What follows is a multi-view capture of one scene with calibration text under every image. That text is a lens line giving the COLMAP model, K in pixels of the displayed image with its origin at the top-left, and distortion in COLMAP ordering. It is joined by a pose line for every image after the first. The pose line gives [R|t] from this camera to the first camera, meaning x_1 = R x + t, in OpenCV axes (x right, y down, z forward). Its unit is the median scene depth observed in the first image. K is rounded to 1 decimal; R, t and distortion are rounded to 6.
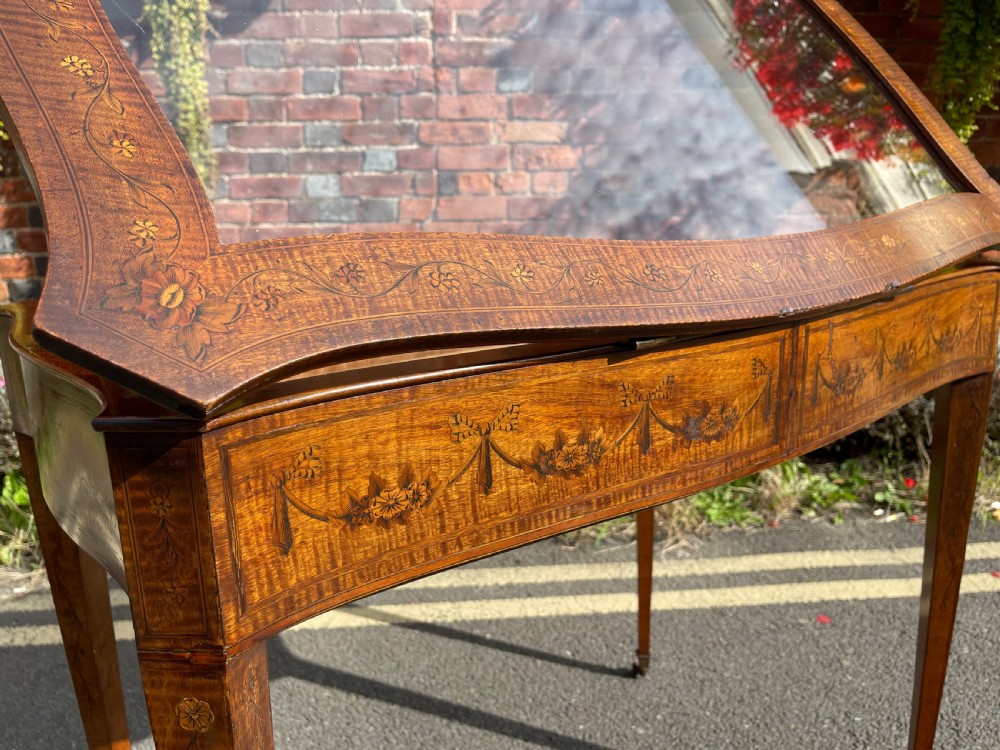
lens RADIAL K [[762.9, 0, 505.1], [0, 762.9, 383.9], [0, 0, 1]] dist [0.024604, -0.045508]
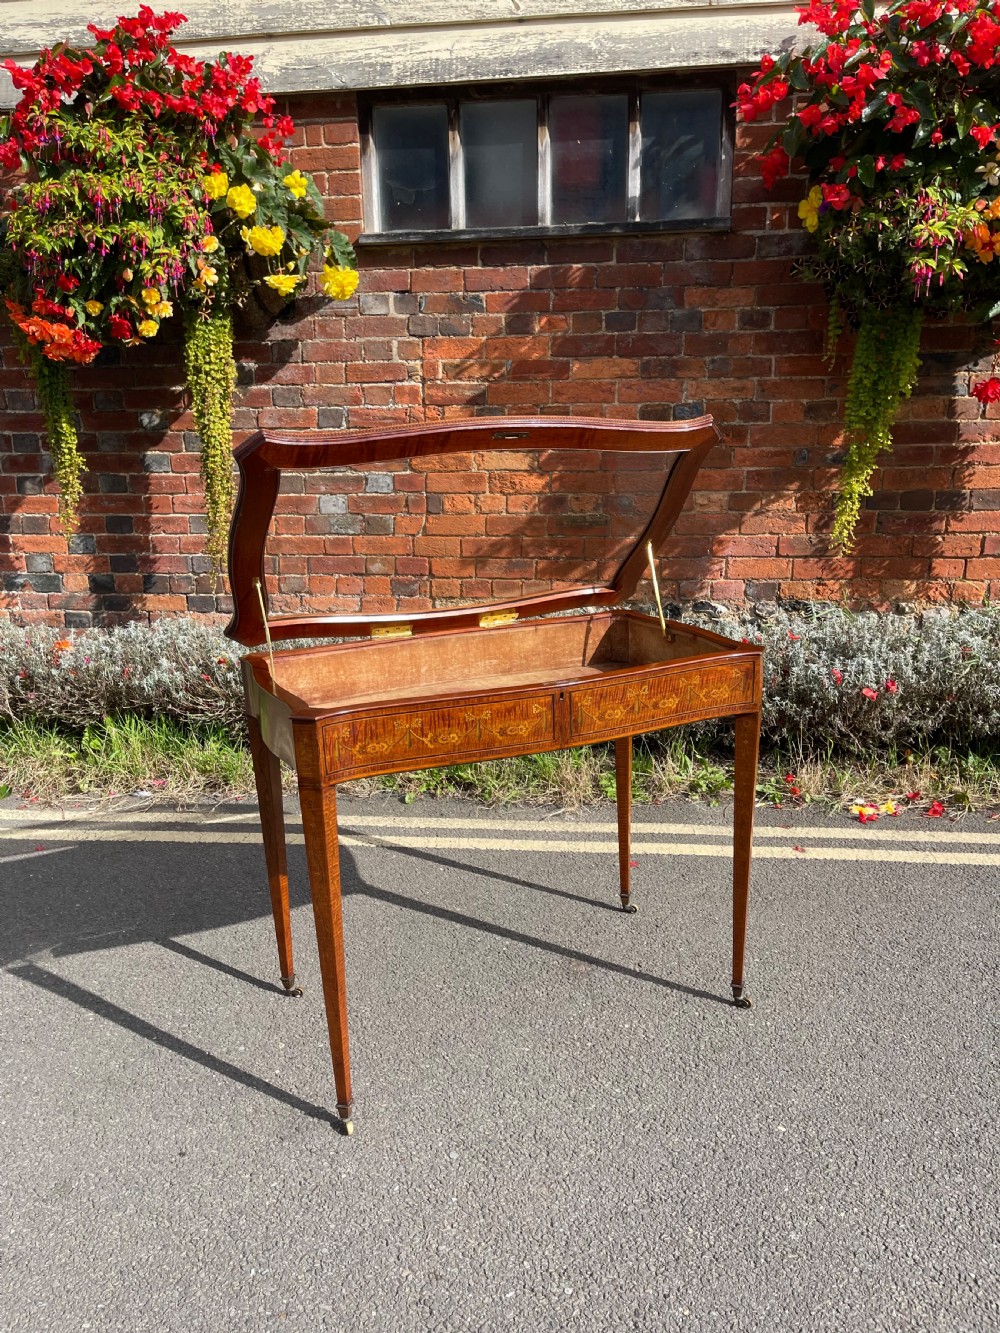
lens RADIAL K [[988.0, 0, 496.5], [0, 988.0, 683.1], [0, 0, 1]] dist [0.059180, -0.087242]
pose [[0.984298, 0.048773, -0.169643, 0.303861], [-0.043804, 0.998498, 0.032913, -0.041303], [0.170993, -0.024965, 0.984956, -0.513293]]
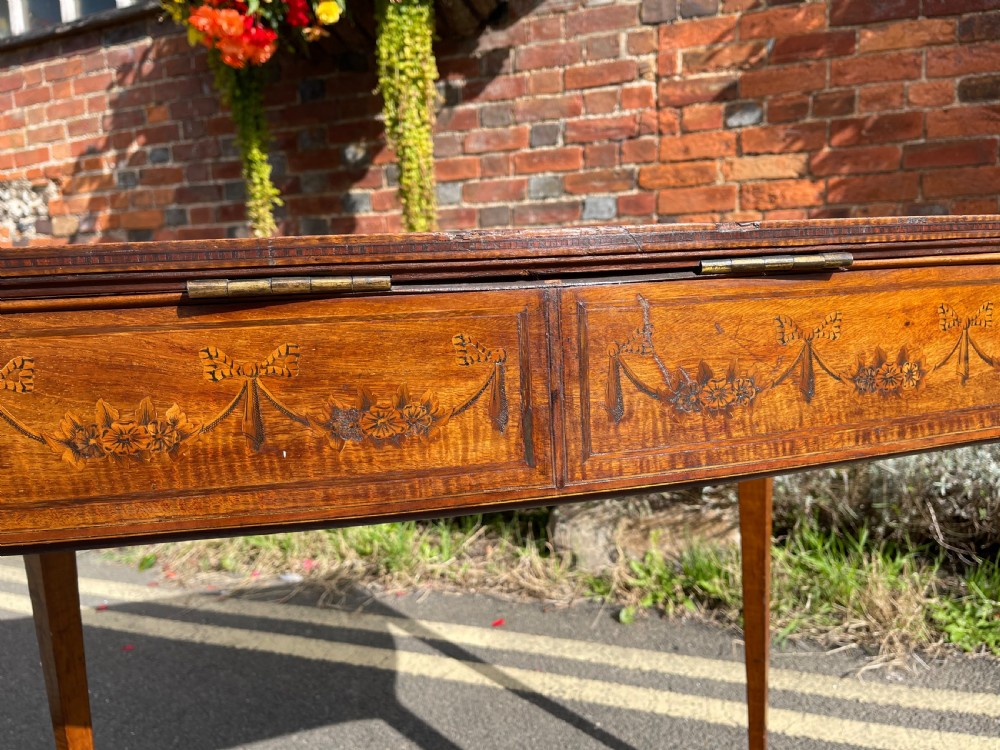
lens RADIAL K [[765.7, 0, 509.4], [0, 765.7, 379.5], [0, 0, 1]] dist [0.042867, -0.079340]
pose [[0.910699, 0.037104, -0.411401, 0.149157], [-0.076583, 0.993857, -0.079893, 0.013612], [0.405909, 0.104264, 0.907946, 0.086717]]
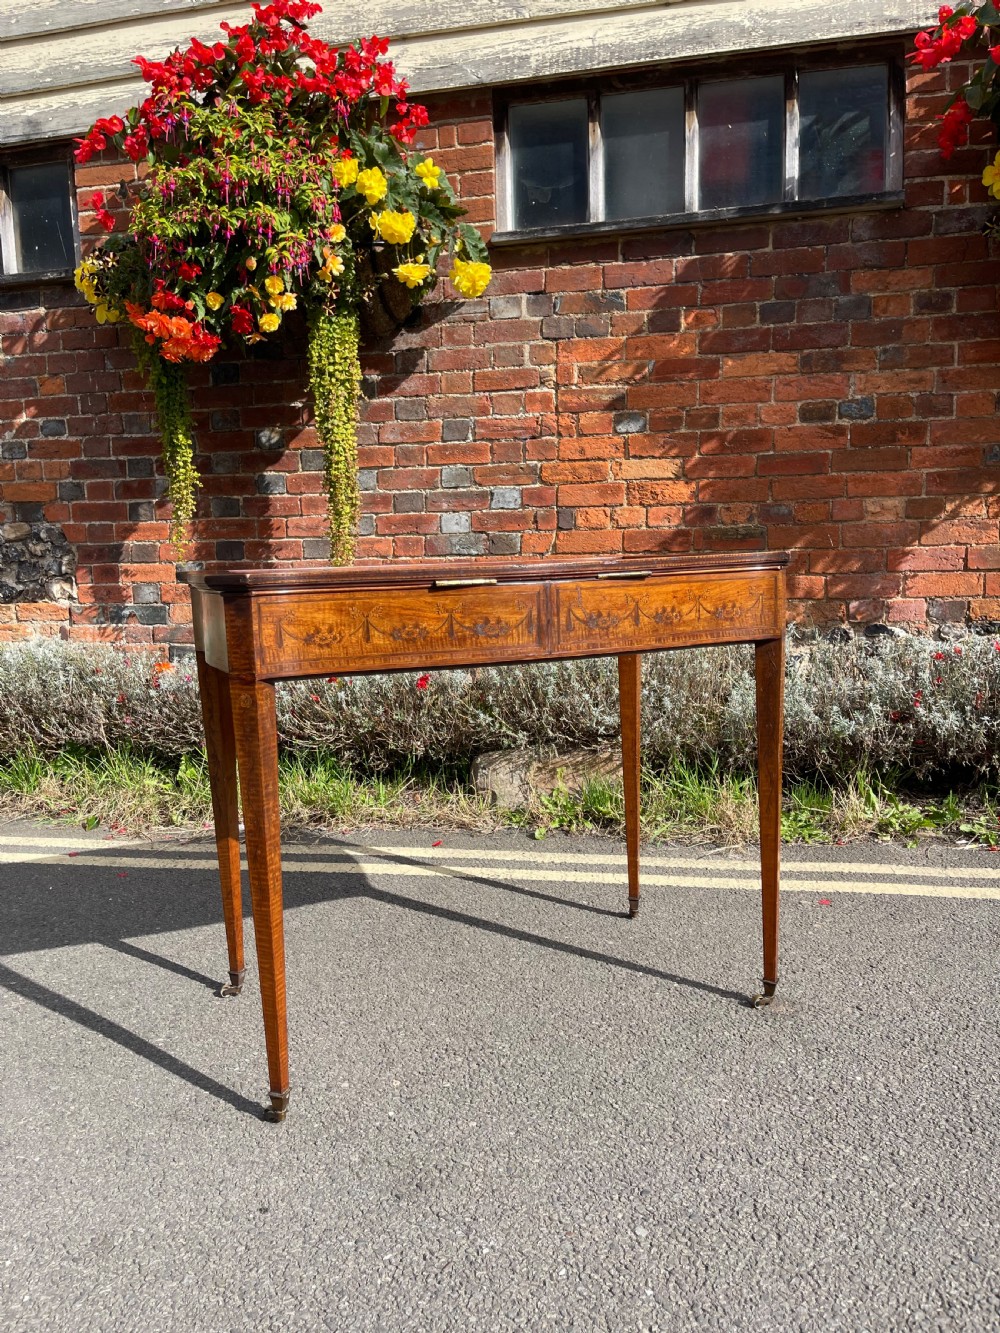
lens RADIAL K [[993.3, 0, 502.6], [0, 993.3, 683.7], [0, 0, 1]] dist [0.057351, -0.080910]
pose [[0.963012, 0.031458, -0.267617, 0.228083], [-0.056280, 0.994739, -0.085593, 0.095616], [0.263517, 0.097488, 0.959716, -0.350444]]
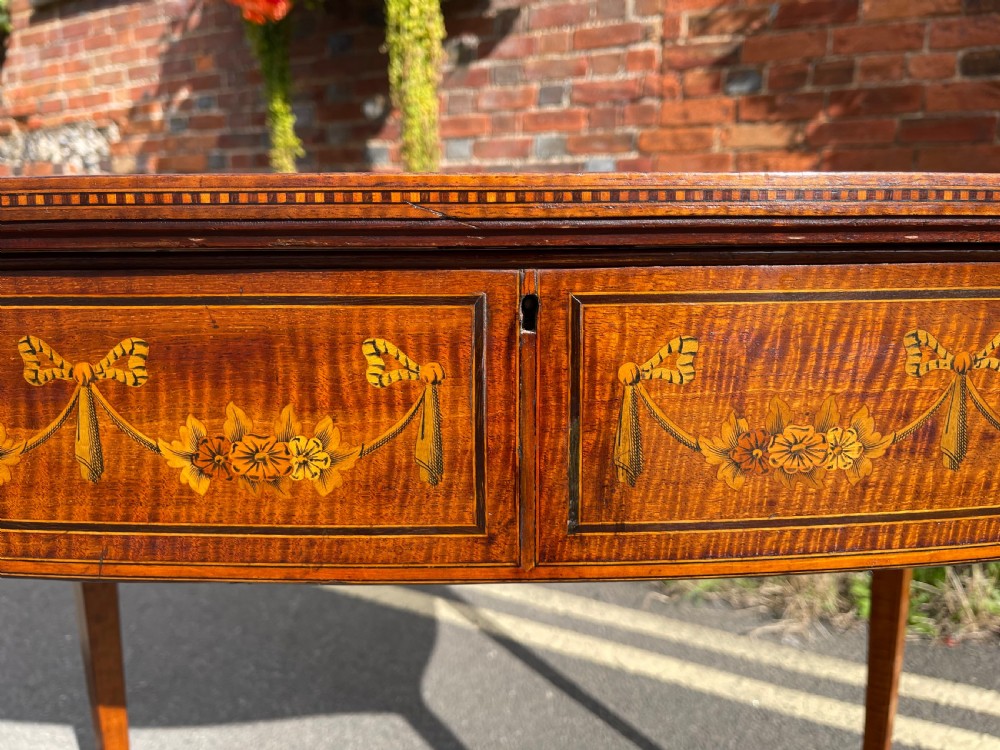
lens RADIAL K [[769.0, 0, 510.6], [0, 769.0, 374.5], [0, 0, 1]] dist [0.052446, -0.102508]
pose [[0.855628, 0.118990, -0.503728, 0.283651], [-0.145533, 0.989261, -0.013520, 0.000156], [0.496710, 0.084877, 0.863756, 0.103417]]
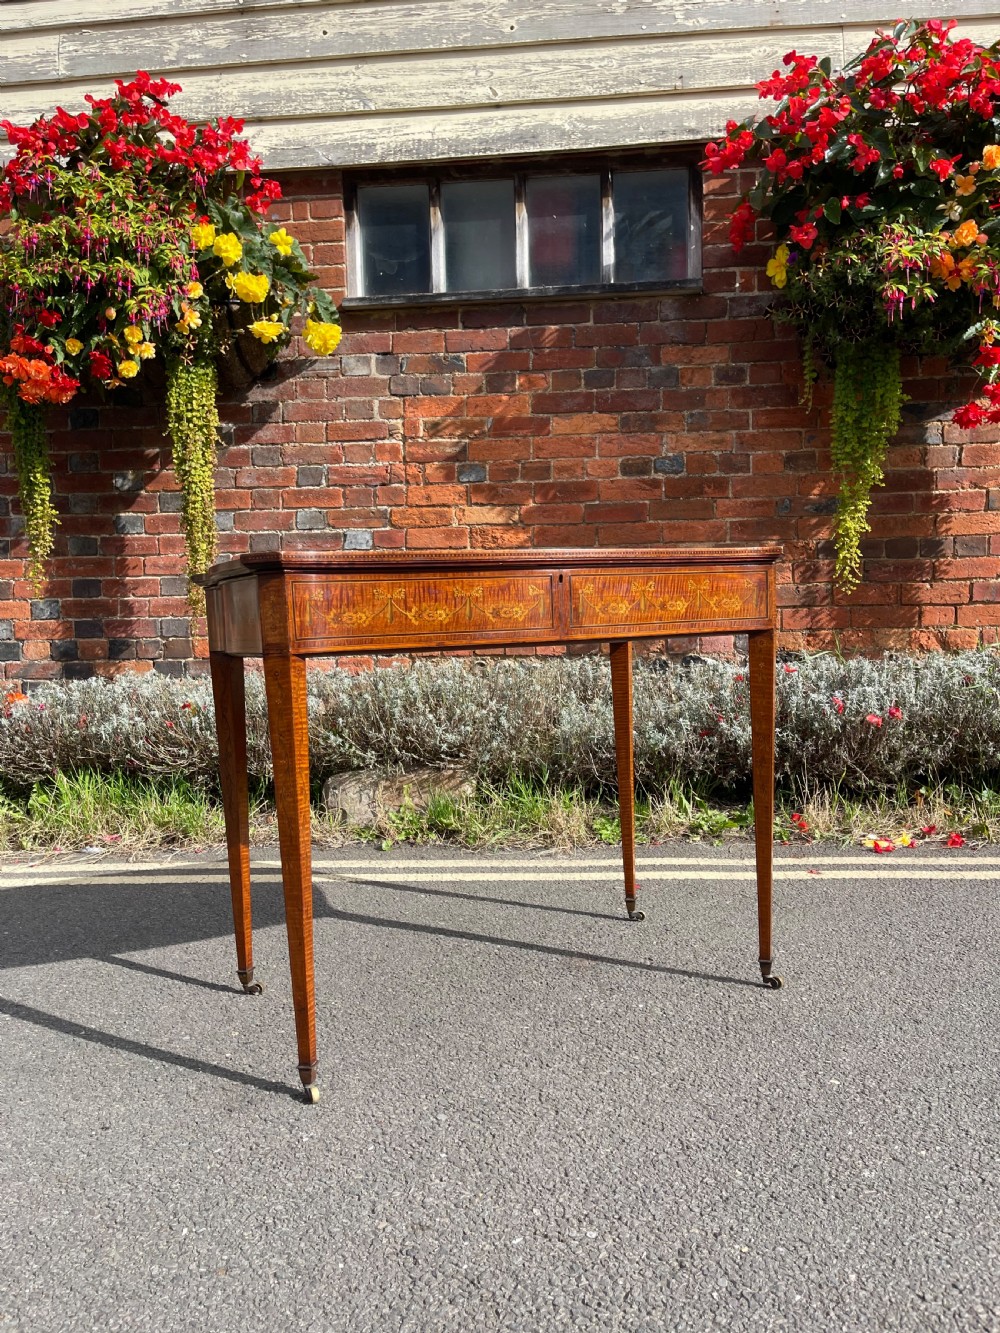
lens RADIAL K [[991.1, 0, 505.0], [0, 991.1, 686.6], [0, 0, 1]] dist [0.052261, -0.075189]
pose [[0.989738, 0.009913, -0.142552, 0.286540], [-0.032285, 0.987309, -0.155494, 0.162184], [0.139201, 0.158501, 0.977497, -0.429627]]
